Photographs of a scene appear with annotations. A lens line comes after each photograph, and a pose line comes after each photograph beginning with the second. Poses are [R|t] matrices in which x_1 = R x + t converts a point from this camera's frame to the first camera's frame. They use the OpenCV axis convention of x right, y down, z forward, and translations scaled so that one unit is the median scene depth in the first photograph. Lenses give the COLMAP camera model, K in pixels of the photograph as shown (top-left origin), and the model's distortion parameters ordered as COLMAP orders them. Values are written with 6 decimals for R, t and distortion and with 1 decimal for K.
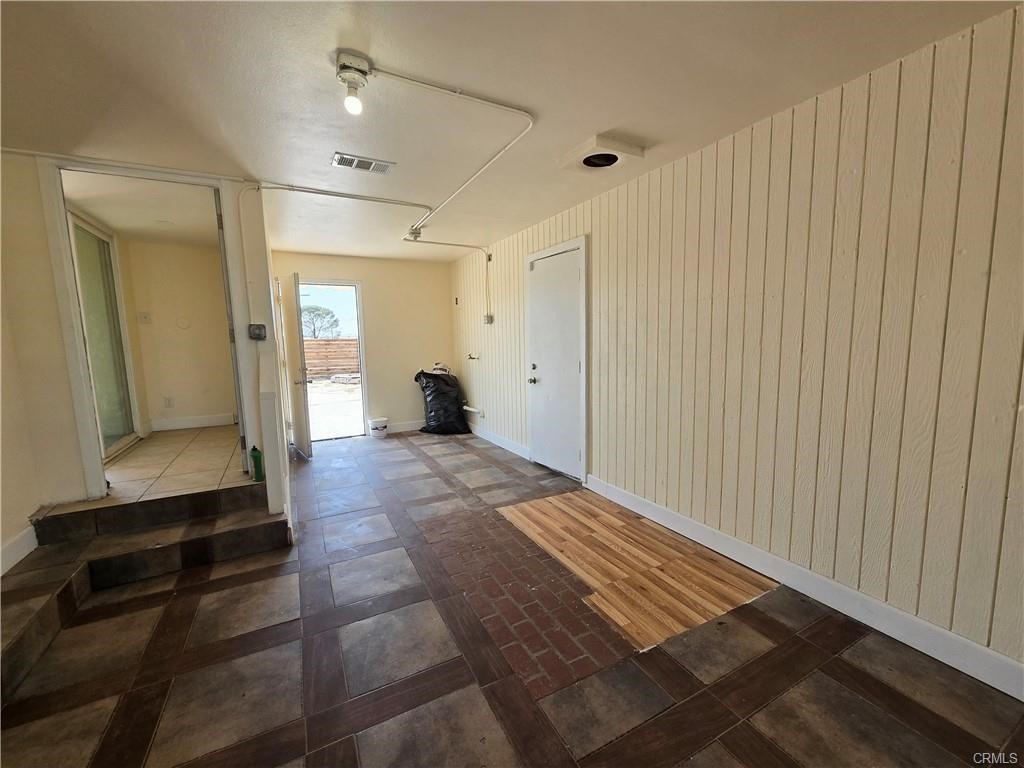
lens RADIAL K [[418.6, 0, 505.0], [0, 418.6, 383.7], [0, 0, 1]] dist [0.001171, 0.001766]
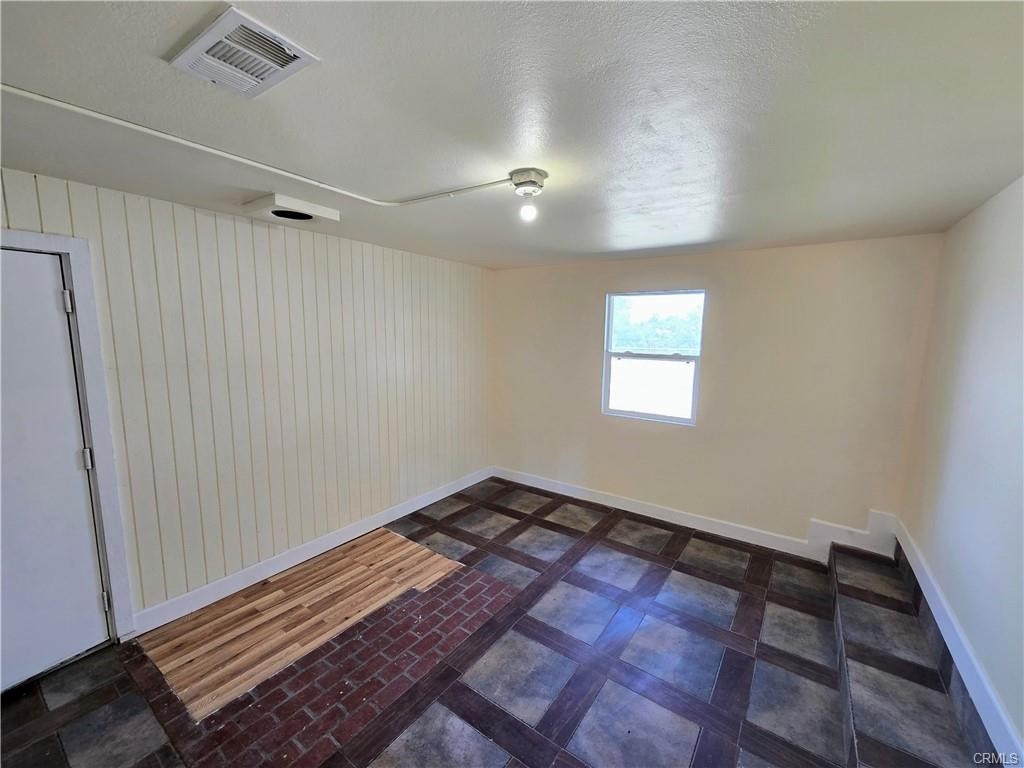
lens RADIAL K [[418.6, 0, 513.5], [0, 418.6, 385.5], [0, 0, 1]] dist [0.001171, 0.001766]
pose [[-0.462235, -0.103942, 0.880645, -0.971760], [0.092141, 0.982101, 0.164280, -0.296511], [-0.881957, 0.157080, -0.444384, 1.147629]]
